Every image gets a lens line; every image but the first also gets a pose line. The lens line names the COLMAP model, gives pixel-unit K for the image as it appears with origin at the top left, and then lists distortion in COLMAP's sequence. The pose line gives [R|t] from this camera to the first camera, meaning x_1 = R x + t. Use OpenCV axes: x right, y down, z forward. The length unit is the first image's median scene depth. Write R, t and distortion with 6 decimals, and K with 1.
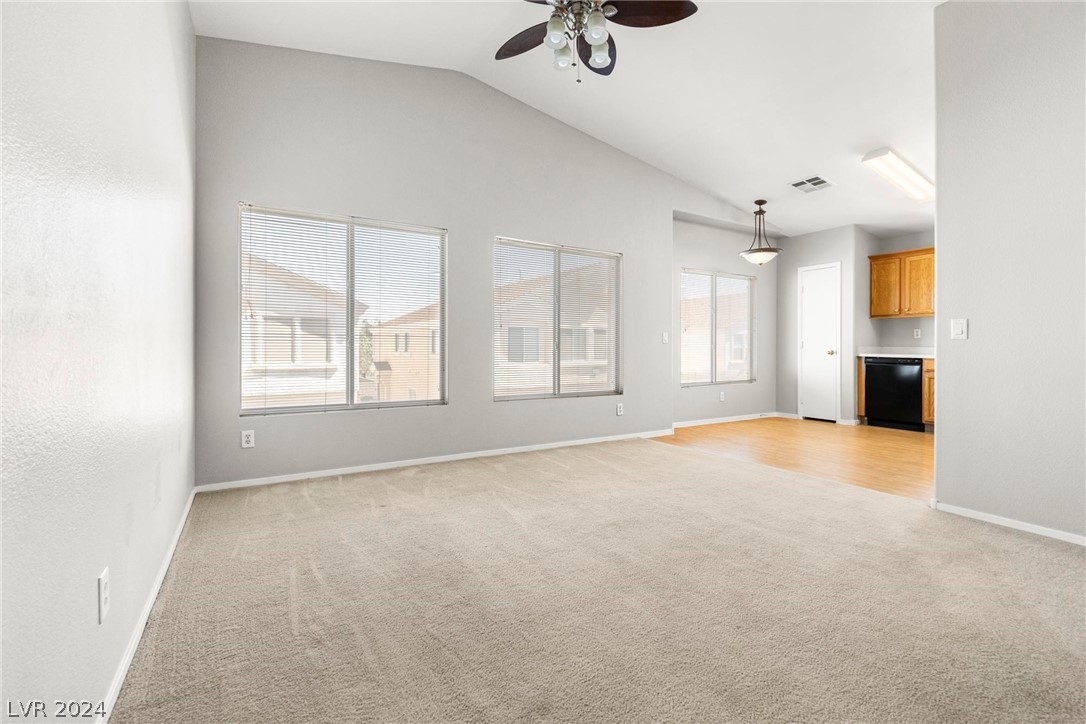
lens RADIAL K [[478.3, 0, 547.7], [0, 478.3, 348.0], [0, 0, 1]] dist [0.001823, -0.000021]
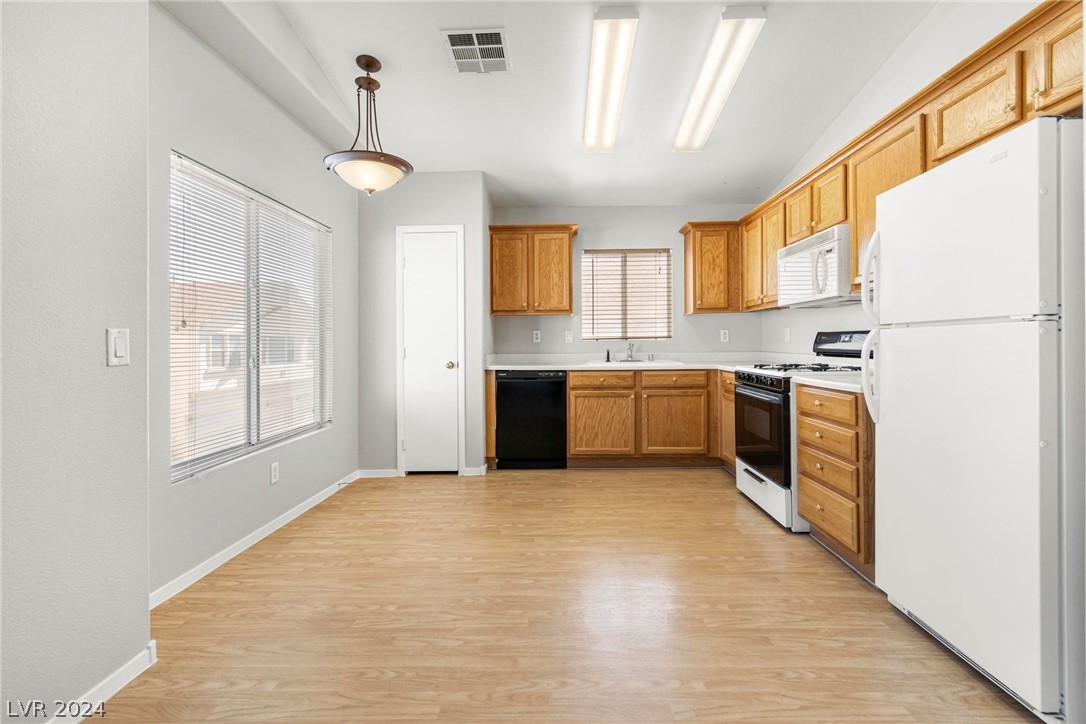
lens RADIAL K [[484.7, 0, 554.0], [0, 484.7, 342.1], [0, 0, 1]] dist [0.001868, -0.000129]
pose [[0.536173, -0.002830, 0.844103, 0.132407], [0.013645, 0.999893, -0.005315, -0.017643], [-0.843998, 0.014368, 0.536154, 0.589803]]
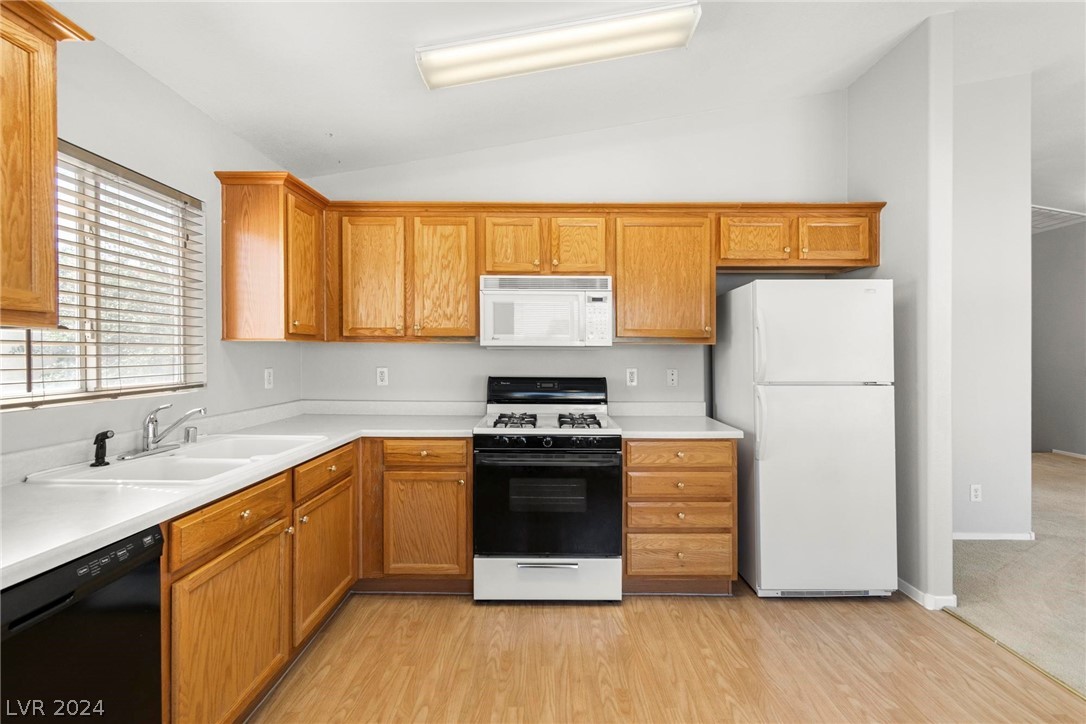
lens RADIAL K [[480.6, 0, 546.2], [0, 480.6, 357.3], [0, 0, 1]] dist [0.001158, -0.000744]
pose [[-0.854022, -0.005013, 0.520213, 0.493647], [-0.000876, 0.999966, 0.008197, -0.054799], [-0.520236, 0.006545, -0.853997, 1.057152]]
